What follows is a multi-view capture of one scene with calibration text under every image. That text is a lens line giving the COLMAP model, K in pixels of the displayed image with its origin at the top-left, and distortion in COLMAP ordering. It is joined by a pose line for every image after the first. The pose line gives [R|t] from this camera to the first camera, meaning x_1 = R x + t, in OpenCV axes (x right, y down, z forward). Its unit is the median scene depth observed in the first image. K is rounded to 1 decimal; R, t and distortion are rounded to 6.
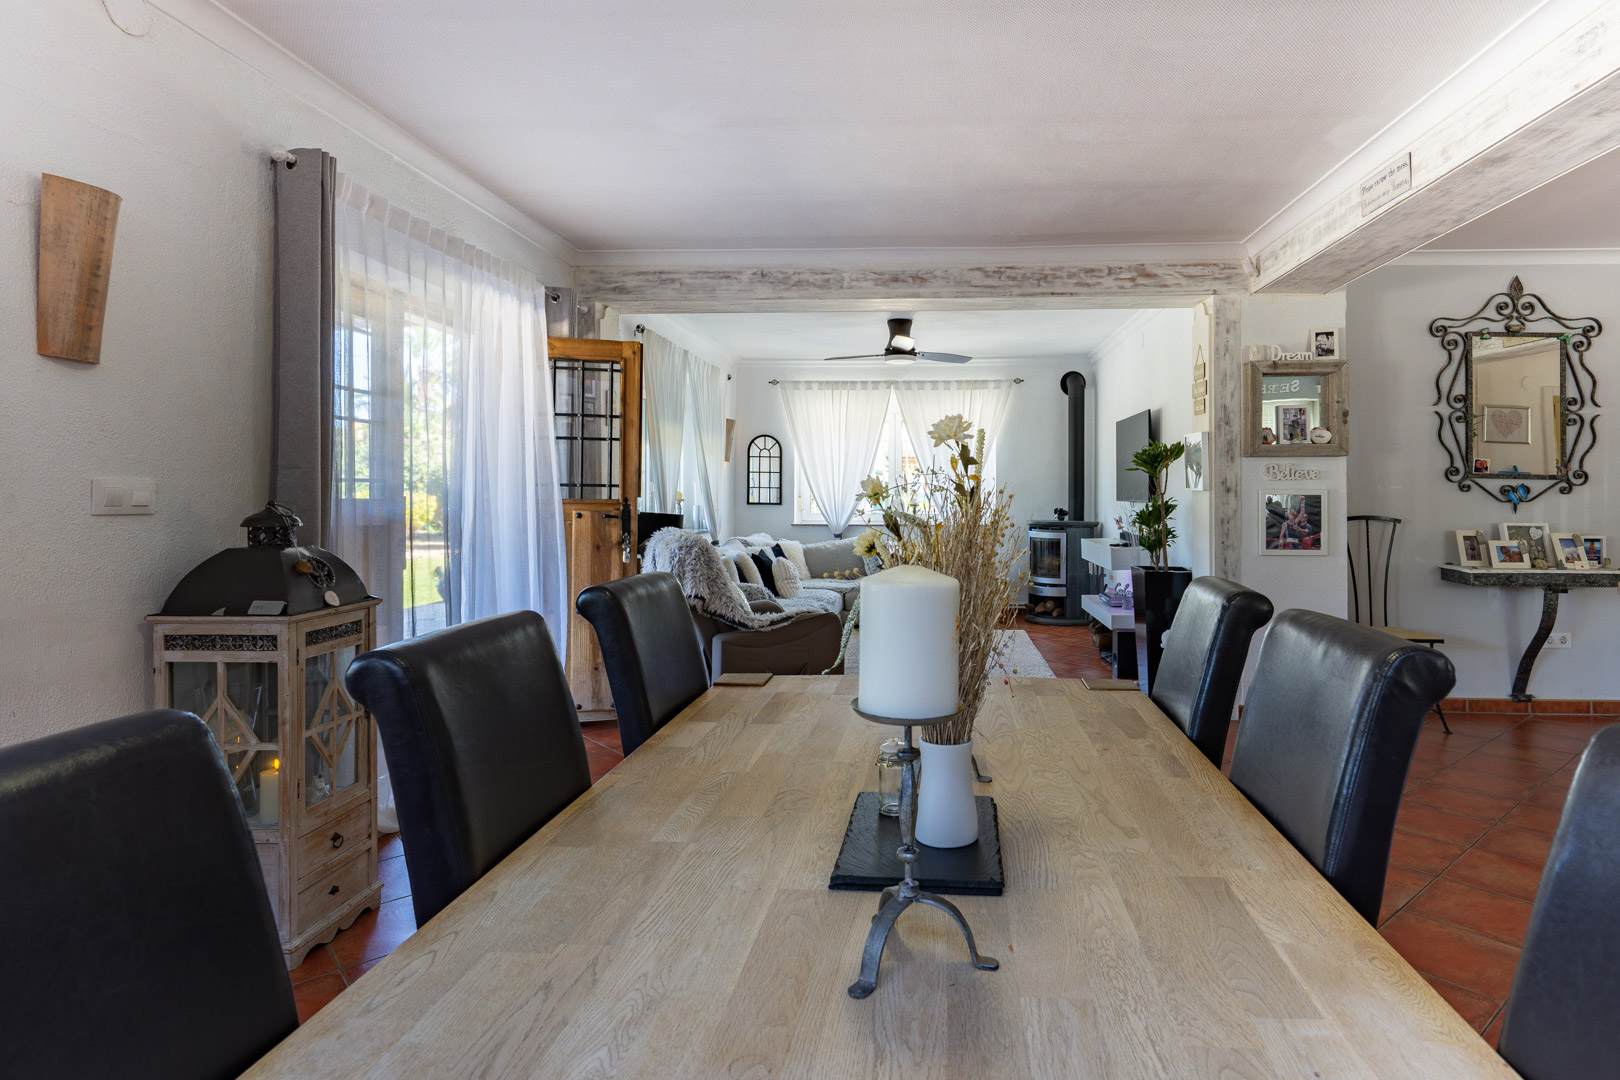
lens RADIAL K [[877.4, 0, 876.2], [0, 877.4, 430.5], [0, 0, 1]] dist [0.003969, 0.003084]
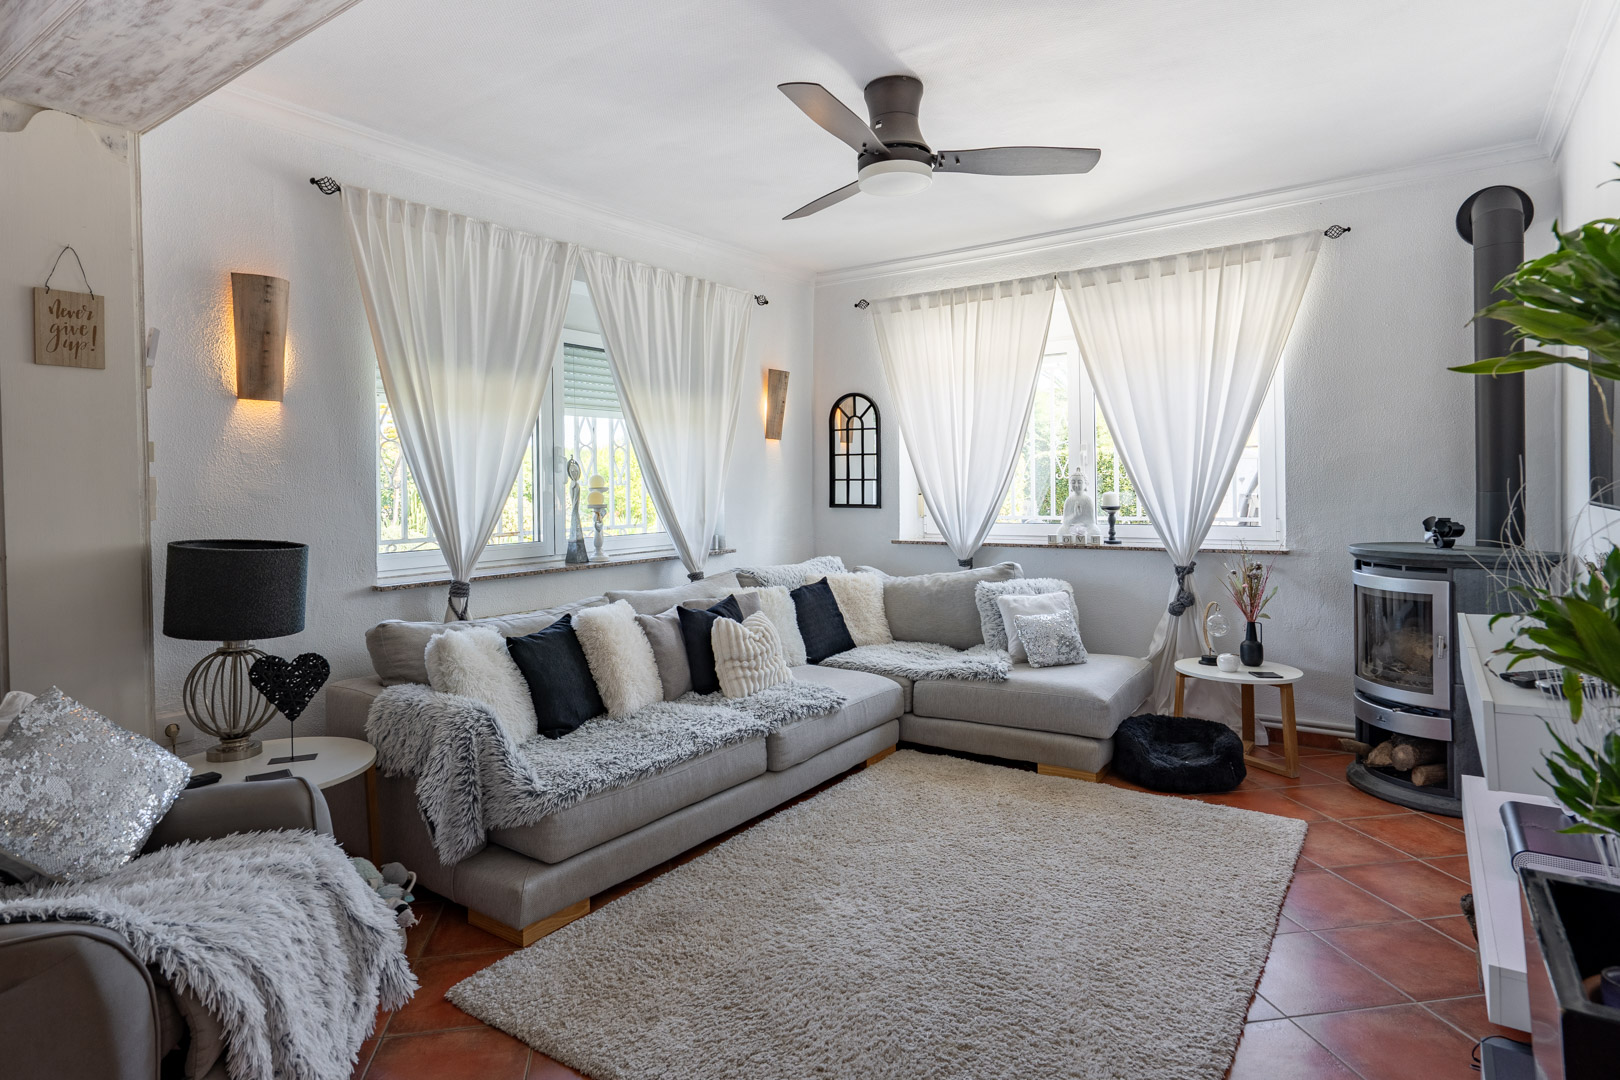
lens RADIAL K [[877.4, 0, 789.4], [0, 877.4, 475.3], [0, 0, 1]] dist [0.003969, 0.003084]
pose [[0.857967, -0.021322, -0.513261, 0.153728], [0.053163, 0.997459, 0.047430, 0.032042], [0.510946, -0.067980, 0.856921, 0.475539]]
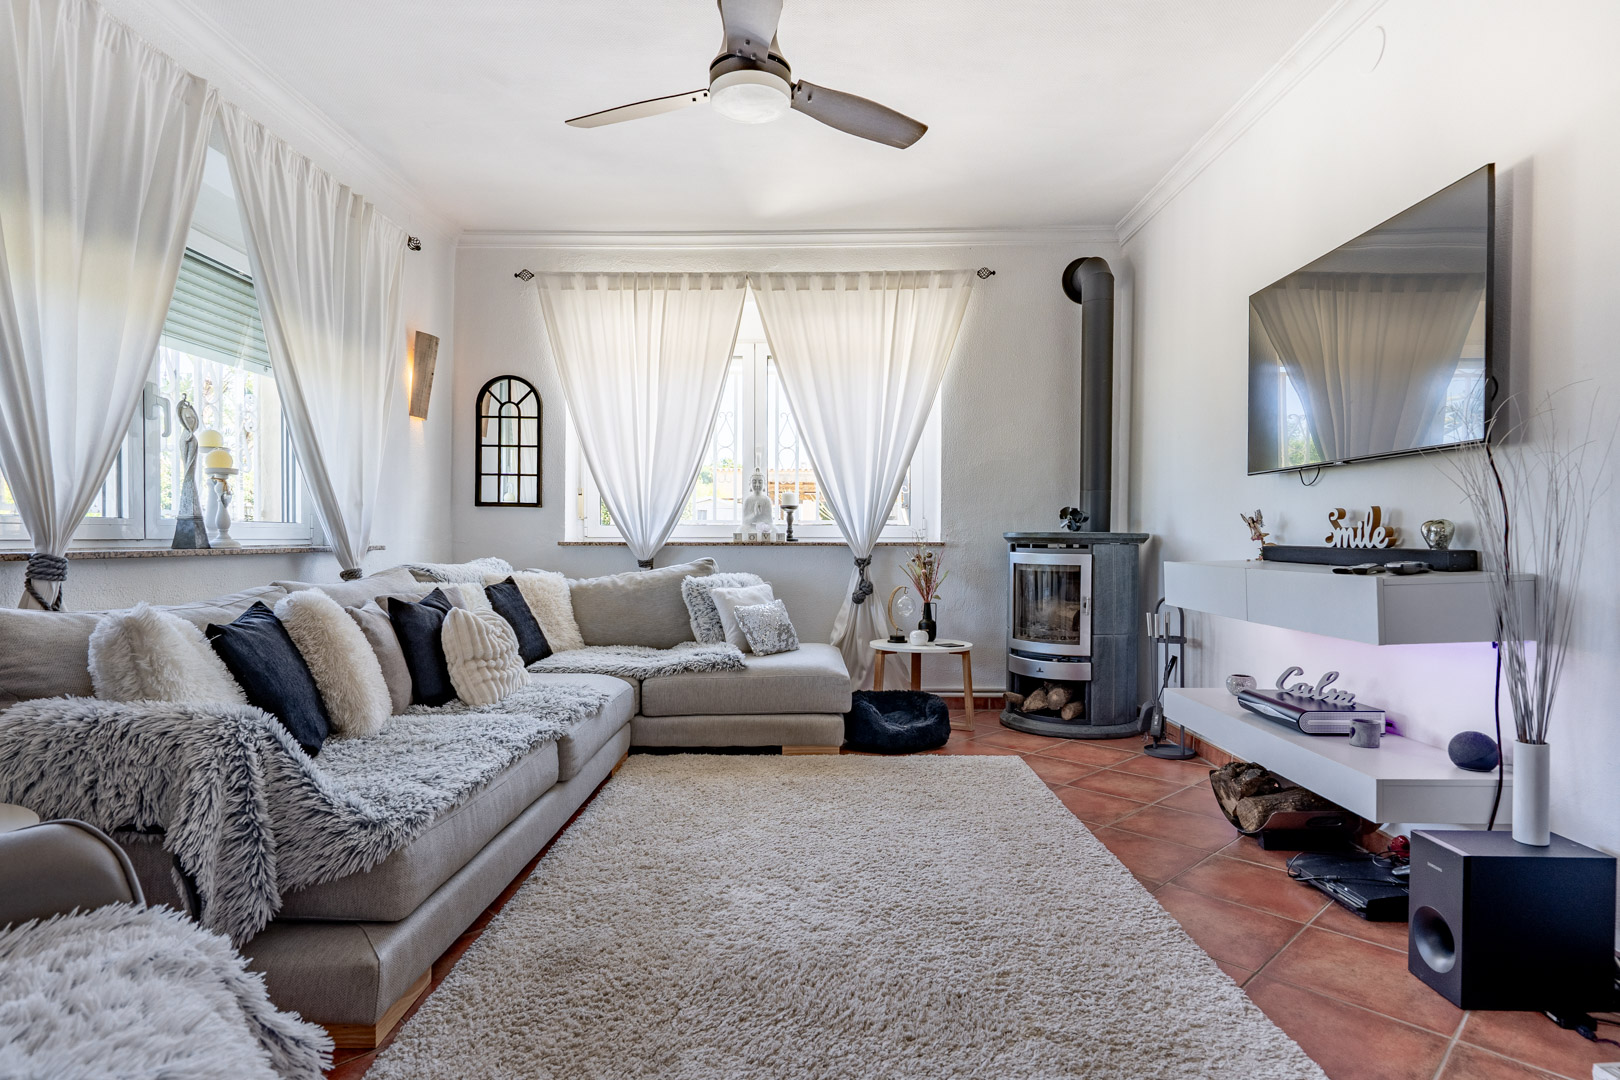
lens RADIAL K [[877.4, 0, 807.4], [0, 877.4, 530.8], [0, 0, 1]] dist [0.003969, 0.003084]
pose [[0.998271, -0.000208, 0.058786, 0.023521], [-0.003779, 0.997698, 0.067701, 0.065332], [-0.058665, -0.067806, 0.995972, 0.476748]]
